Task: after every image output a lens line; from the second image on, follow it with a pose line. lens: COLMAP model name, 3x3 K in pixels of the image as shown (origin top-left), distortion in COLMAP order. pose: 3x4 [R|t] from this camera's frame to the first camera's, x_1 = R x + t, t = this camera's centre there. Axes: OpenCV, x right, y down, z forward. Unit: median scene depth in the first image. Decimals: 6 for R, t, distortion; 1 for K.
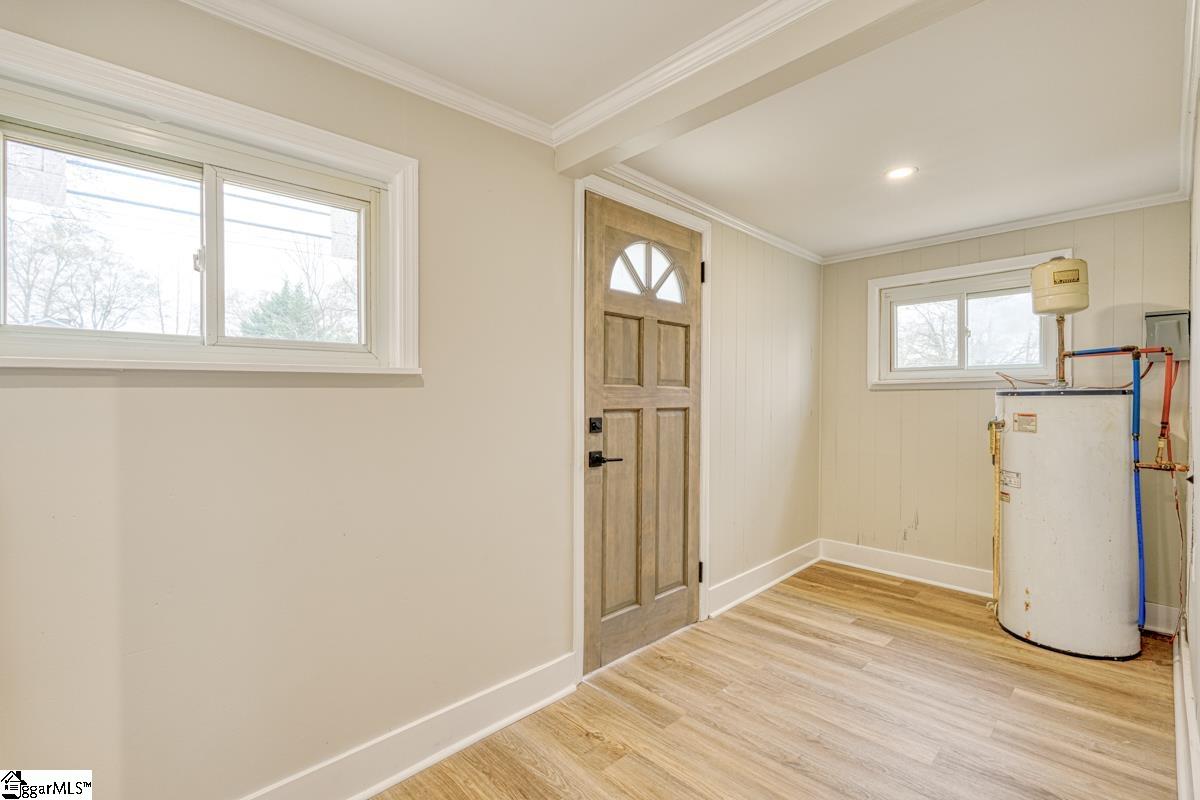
lens RADIAL K [[529.1, 0, 605.9], [0, 529.1, 397.9], [0, 0, 1]] dist [0.003584, -0.000073]
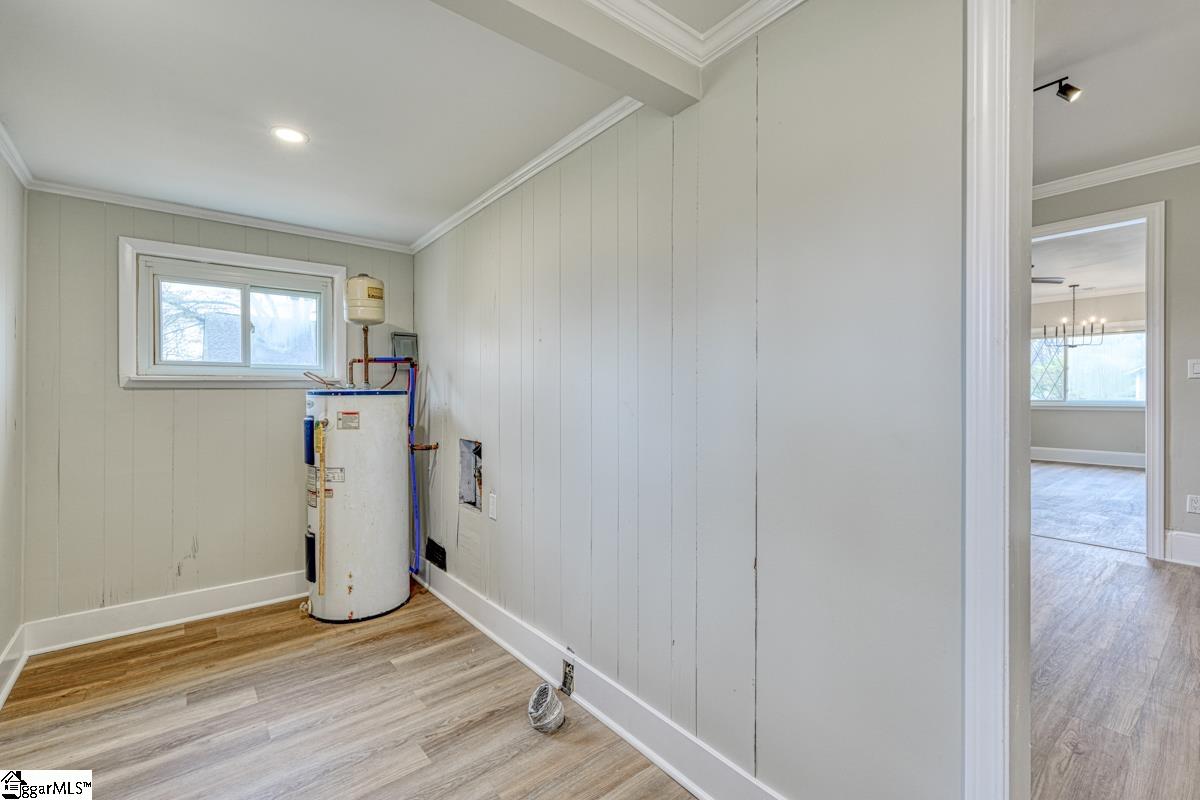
lens RADIAL K [[529.1, 0, 601.9], [0, 529.1, 397.7], [0, 0, 1]] dist [0.003584, -0.000073]
pose [[0.087306, -0.002635, 0.996178, -0.232343], [0.005622, 0.999982, 0.002152, 0.001086], [-0.996166, 0.005412, 0.087319, 0.378920]]
